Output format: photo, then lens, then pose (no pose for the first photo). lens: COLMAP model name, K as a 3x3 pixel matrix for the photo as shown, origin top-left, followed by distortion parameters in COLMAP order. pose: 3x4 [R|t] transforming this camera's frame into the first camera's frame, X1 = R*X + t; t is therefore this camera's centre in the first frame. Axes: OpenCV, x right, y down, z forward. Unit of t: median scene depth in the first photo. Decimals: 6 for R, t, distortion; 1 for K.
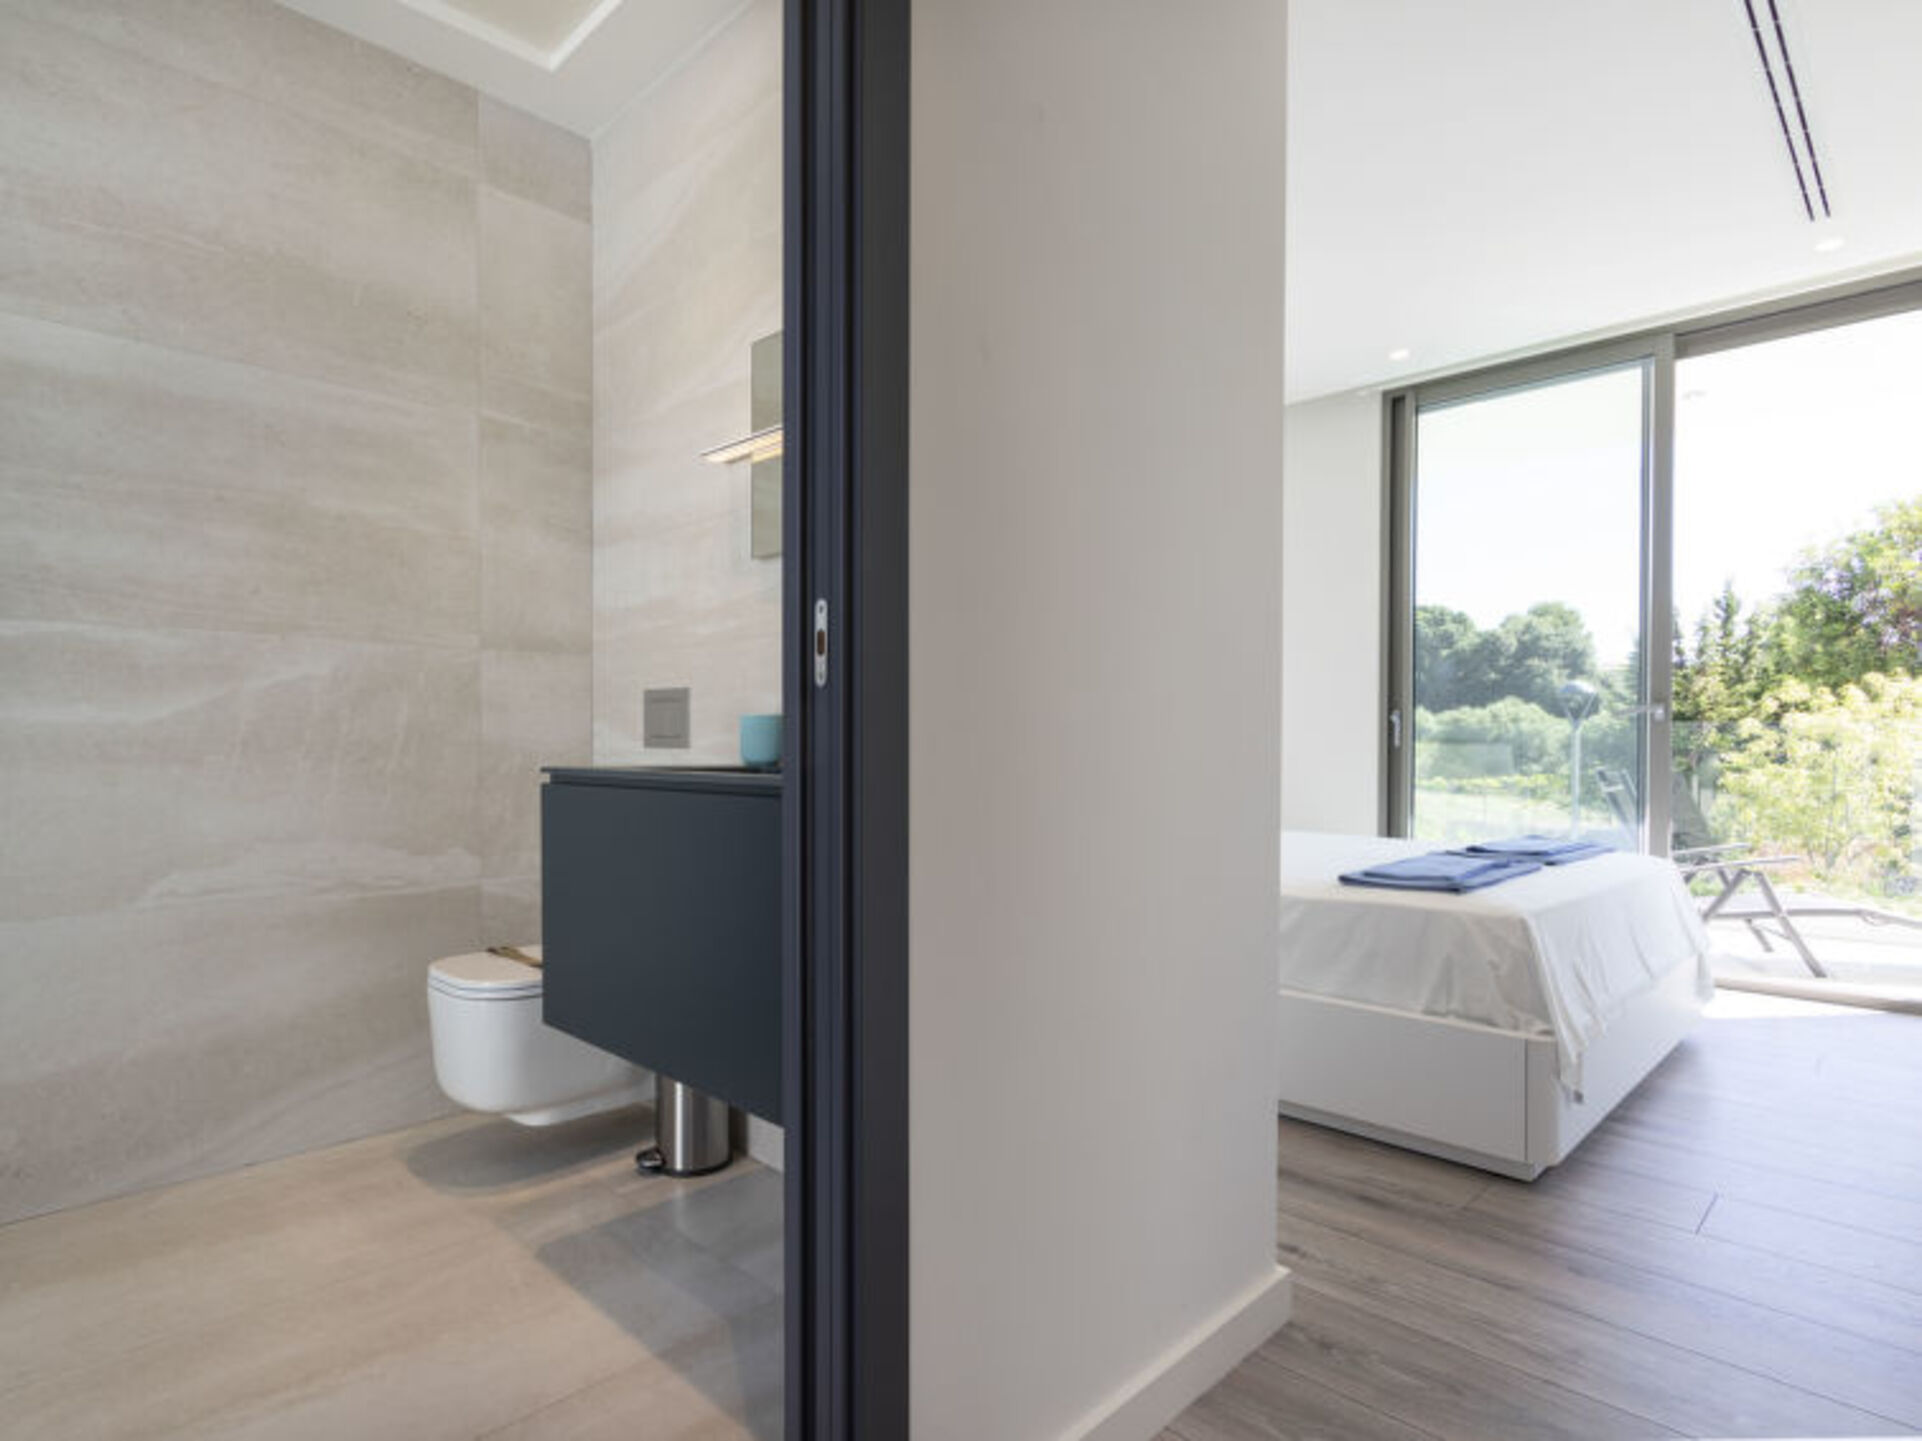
lens RADIAL K [[1046.2, 0, 1000.6], [0, 1046.2, 753.6], [0, 0, 1]] dist [0.002911, -0.009685]
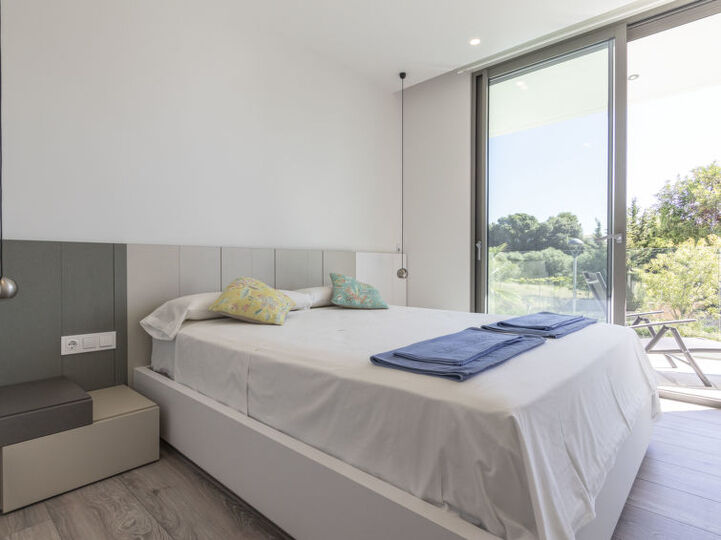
lens RADIAL K [[392.5, 0, 368.3], [0, 392.5, 268.5], [0, 0, 1]] dist [0.002911, -0.009685]
pose [[0.999850, -0.001856, 0.017192, 0.158763], [0.001905, 0.999994, -0.002832, 0.009727], [-0.017186, 0.002864, 0.999848, 0.282246]]
